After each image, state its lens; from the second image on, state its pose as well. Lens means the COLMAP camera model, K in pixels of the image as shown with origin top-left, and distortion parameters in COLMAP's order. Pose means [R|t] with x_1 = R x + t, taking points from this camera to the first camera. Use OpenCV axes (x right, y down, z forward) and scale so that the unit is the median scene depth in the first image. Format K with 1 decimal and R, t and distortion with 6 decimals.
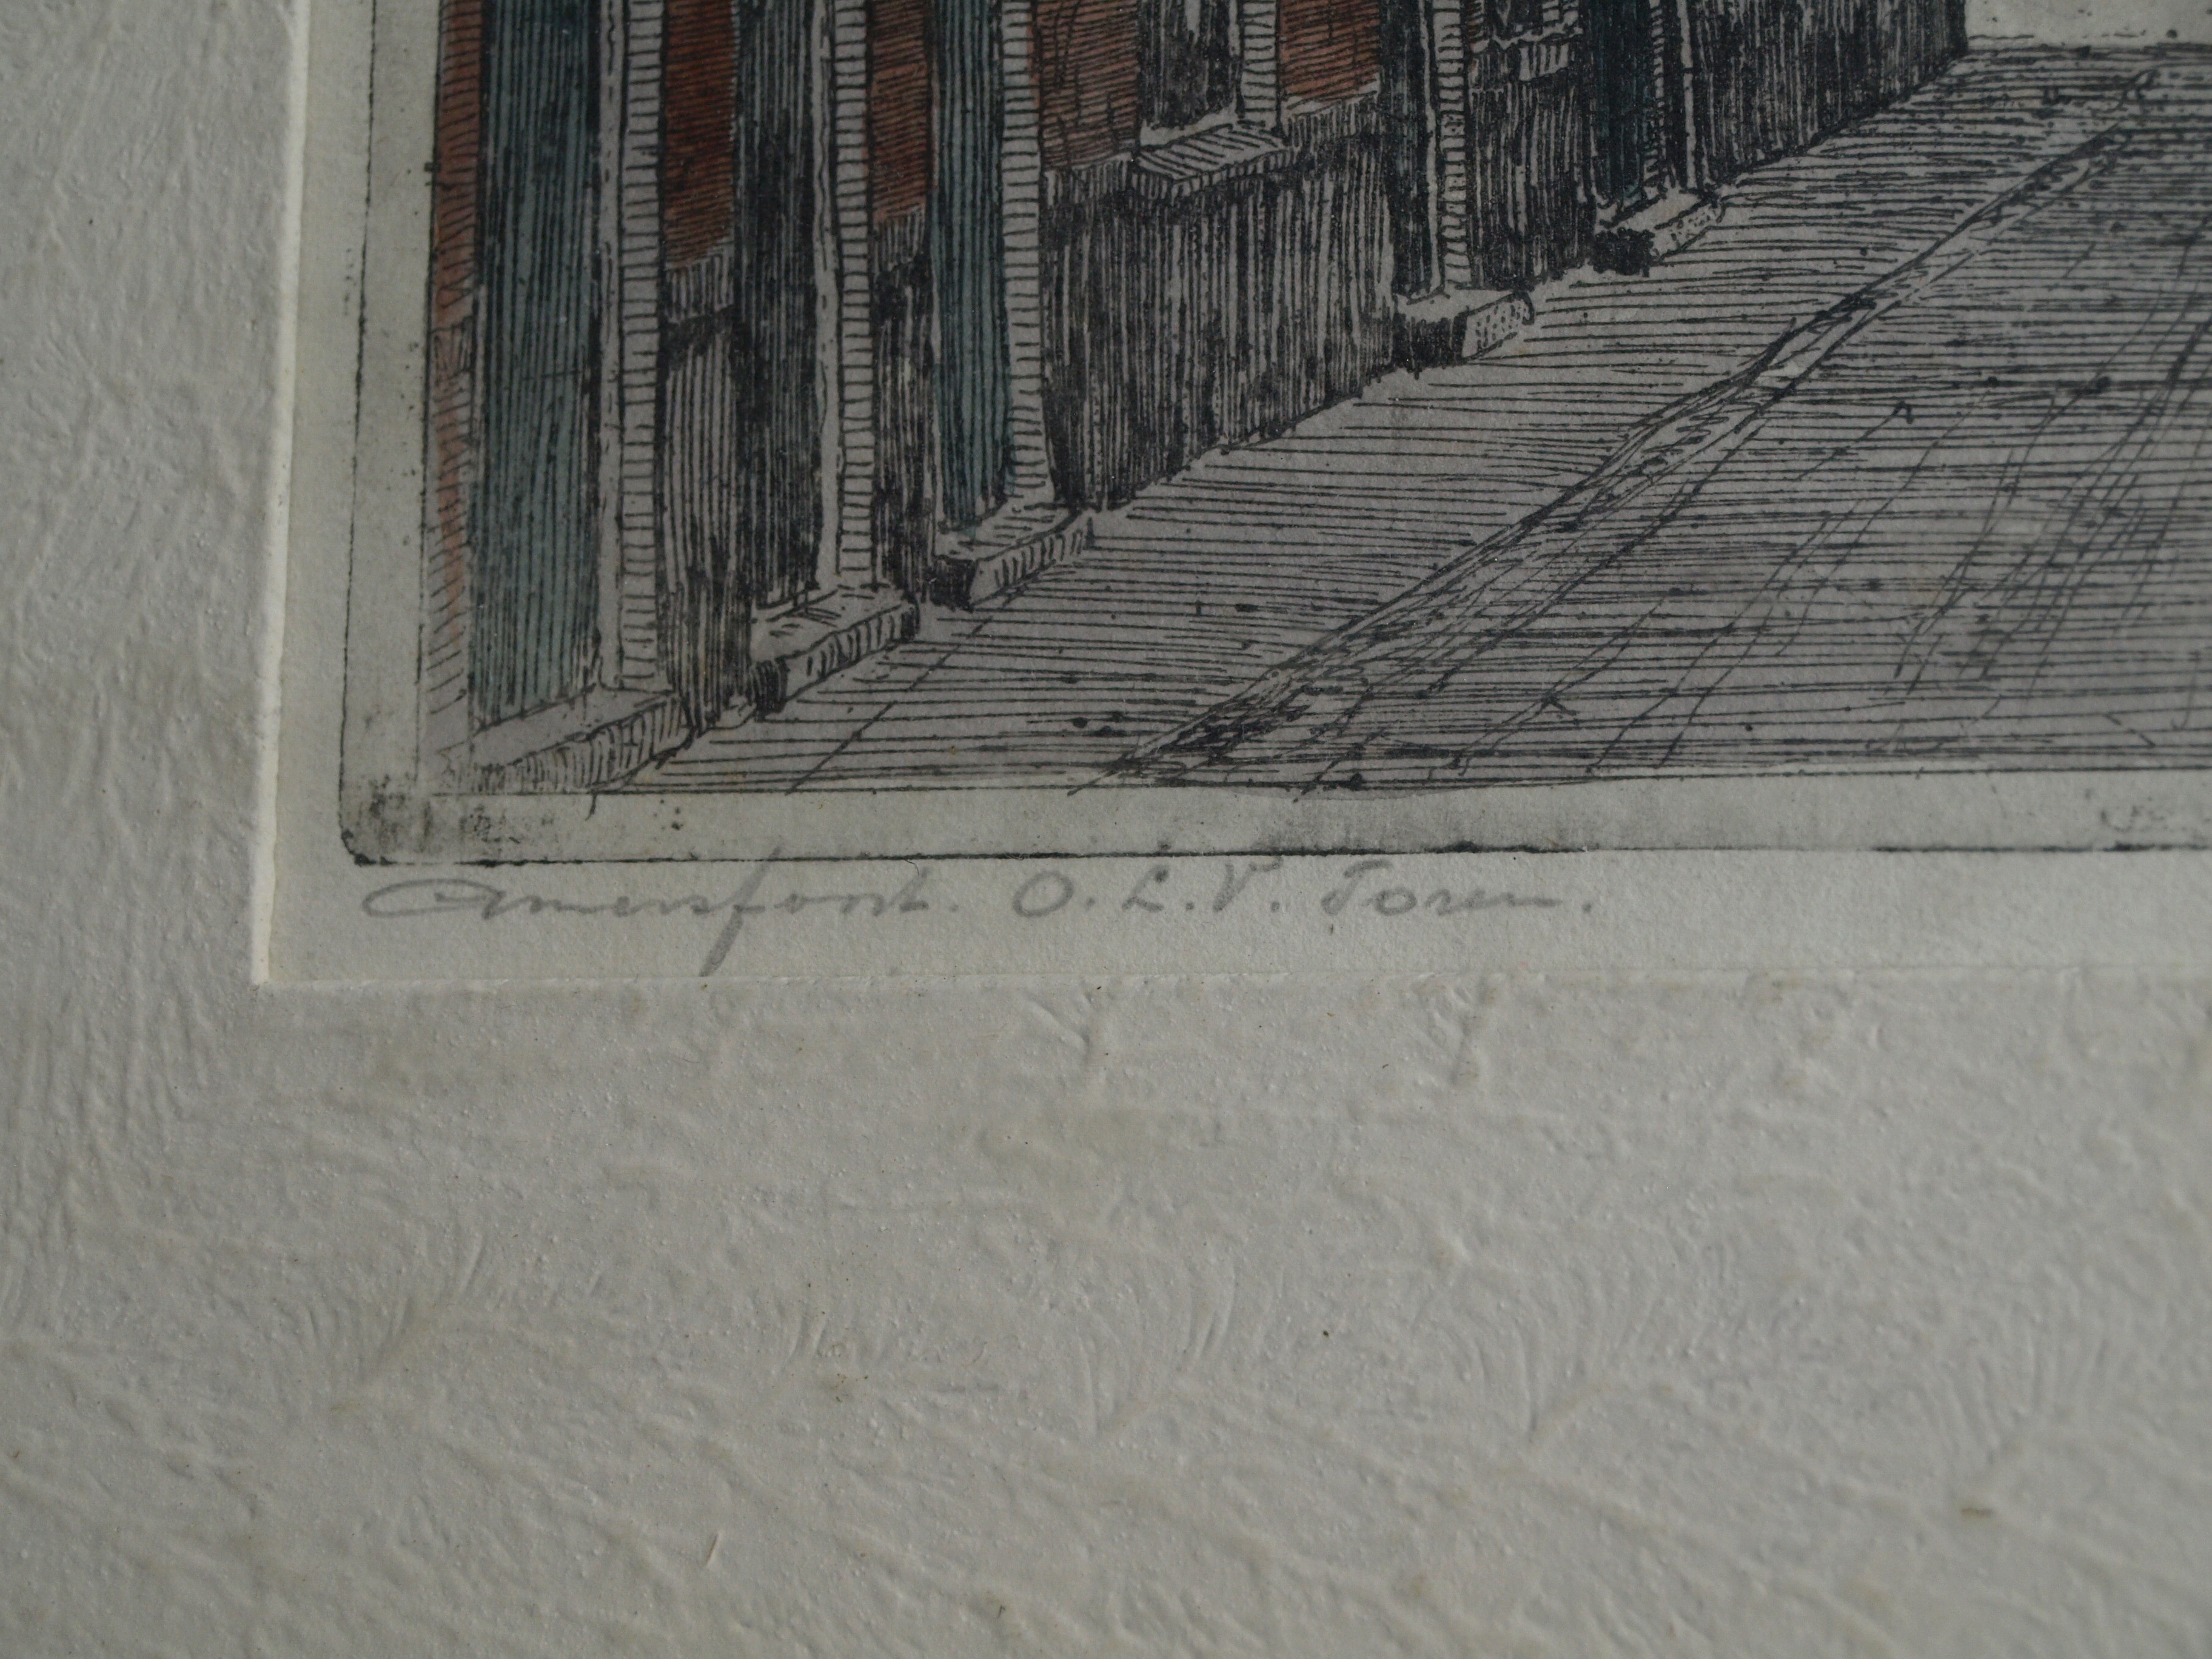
lens RADIAL K [[4885.3, 0, 1062.3], [0, 4885.3, 749.7], [0, 0, 1]] dist [-0.053045, 0.000000]
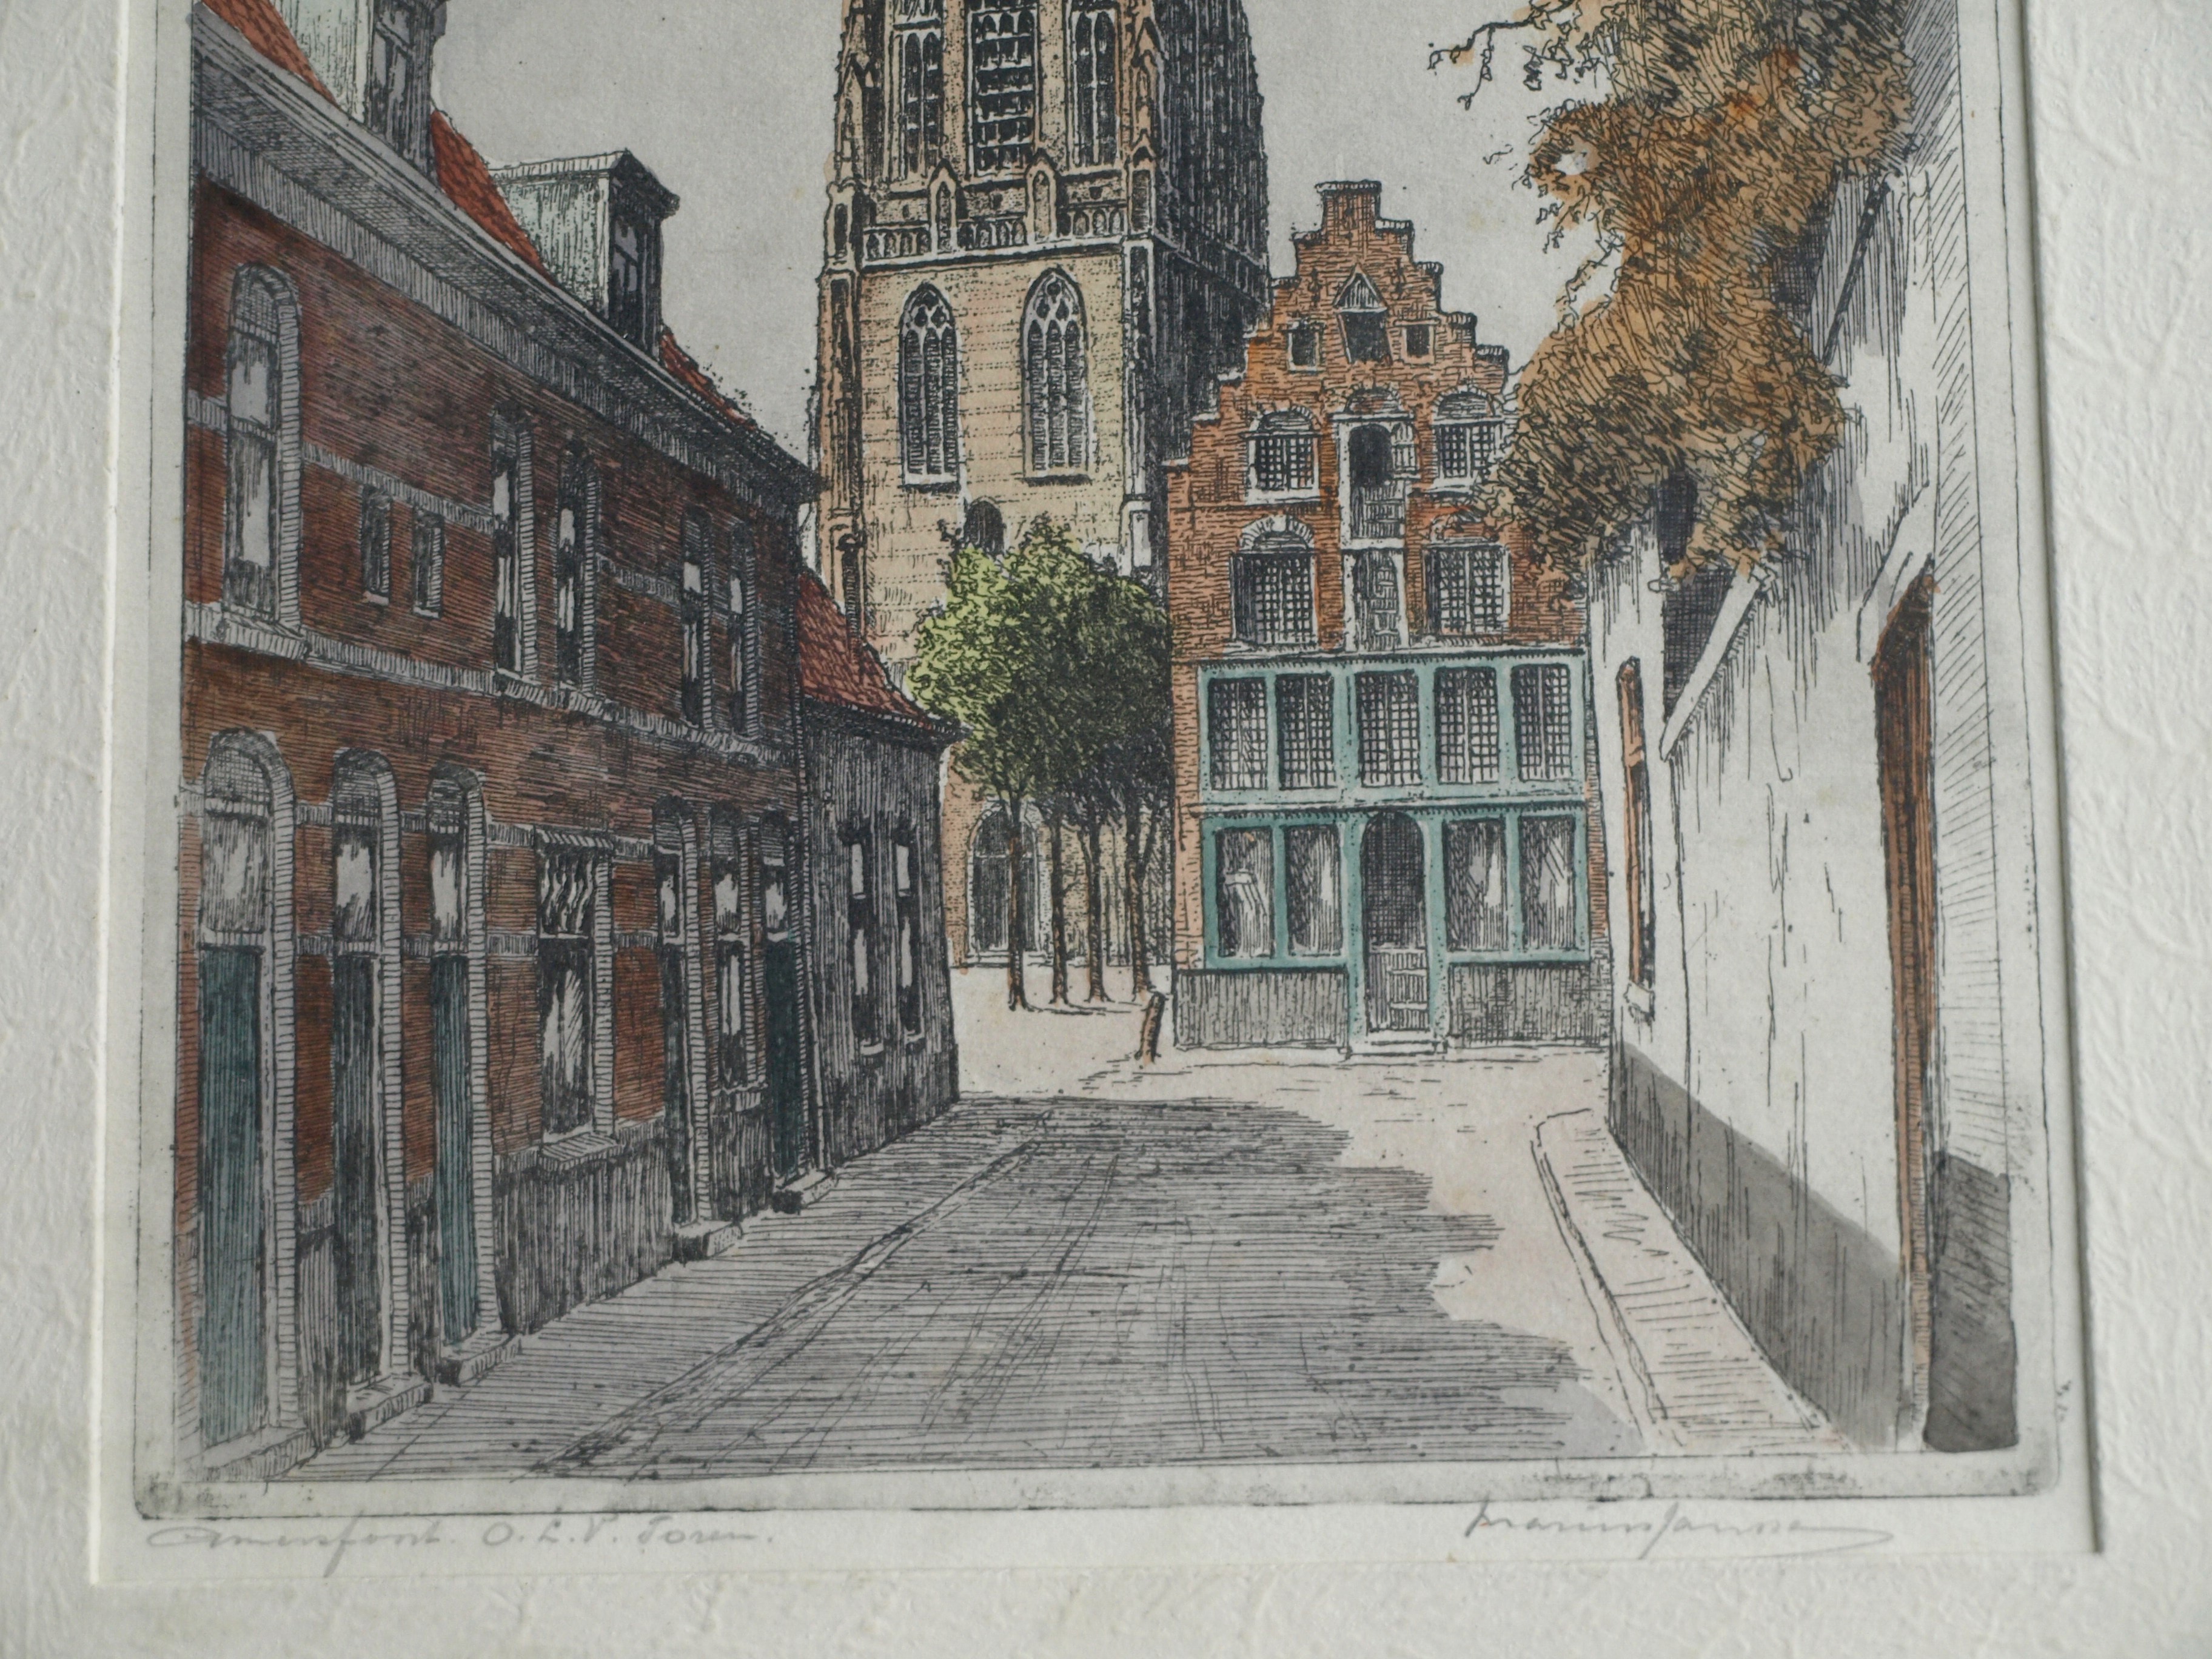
lens RADIAL K [[4885.3, 0, 1108.1], [0, 4885.3, 818.8], [0, 0, 1]] dist [-0.053045, 0.000000]
pose [[0.995509, -0.014770, 0.093511, 0.061202], [0.013650, 0.999827, 0.012604, -0.278953], [-0.093682, -0.011271, 0.995538, -0.974901]]
